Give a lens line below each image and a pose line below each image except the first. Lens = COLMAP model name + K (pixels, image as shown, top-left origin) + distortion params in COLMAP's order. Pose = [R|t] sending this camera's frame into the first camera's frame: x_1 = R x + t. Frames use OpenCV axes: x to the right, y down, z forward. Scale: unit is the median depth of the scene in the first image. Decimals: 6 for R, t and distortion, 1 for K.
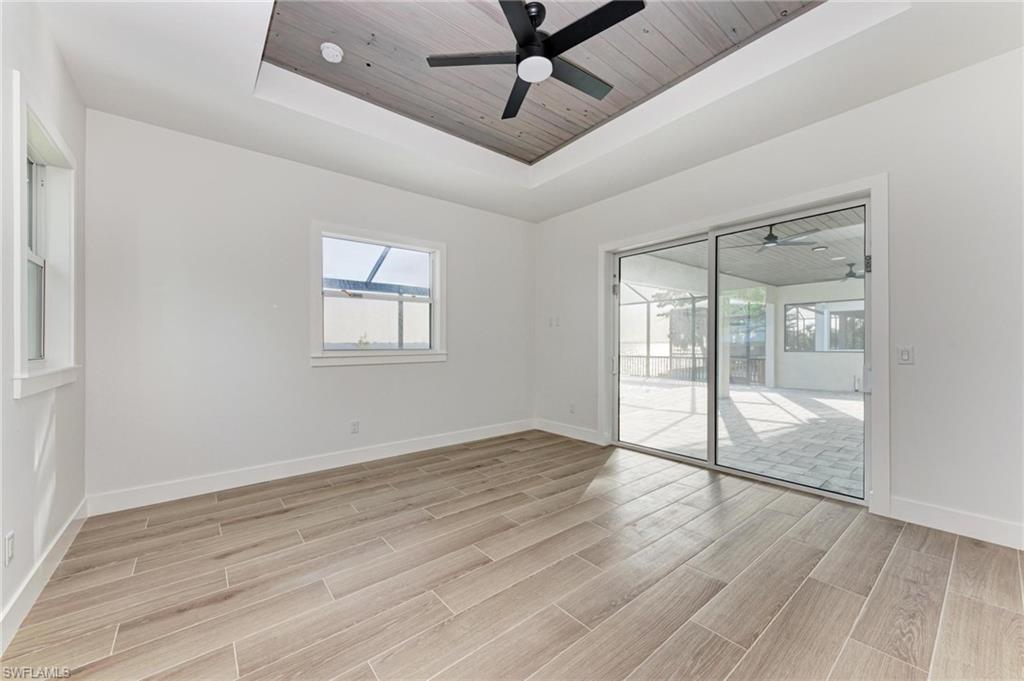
lens RADIAL K [[388.2, 0, 513.5], [0, 388.2, 341.5], [0, 0, 1]] dist [0.008322, -0.000138]
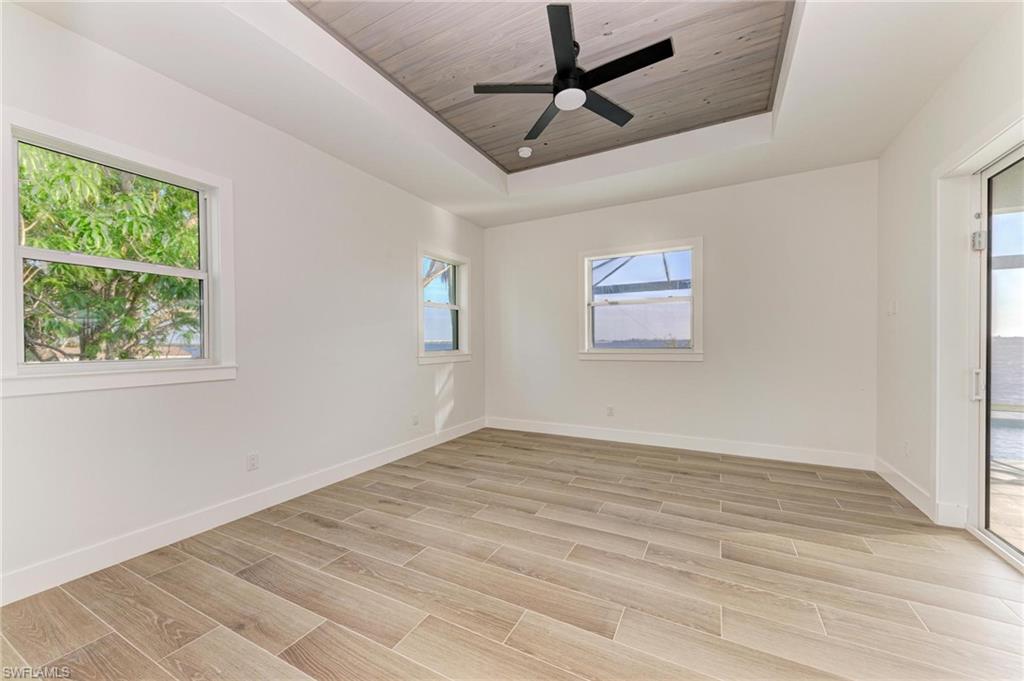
lens RADIAL K [[388.2, 0, 510.5], [0, 388.2, 341.5], [0, 0, 1]] dist [0.008322, -0.000138]
pose [[0.383394, 0.001266, -0.923584, 0.710688], [0.009816, 0.999937, 0.005445, -0.010024], [0.923533, -0.011153, 0.383358, 0.284665]]
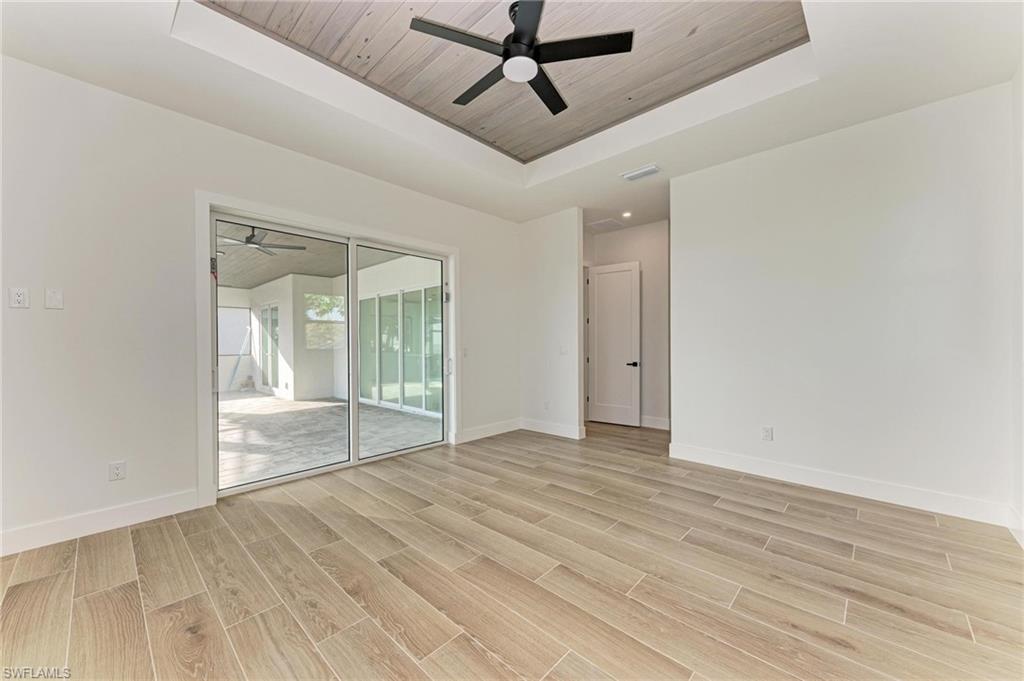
lens RADIAL K [[388.2, 0, 511.1], [0, 388.2, 345.8], [0, 0, 1]] dist [0.008322, -0.000138]
pose [[-0.130495, -0.000332, 0.991449, -0.655140], [0.002937, 0.999995, 0.000721, 0.005534], [-0.991445, 0.003006, -0.130493, 0.807637]]
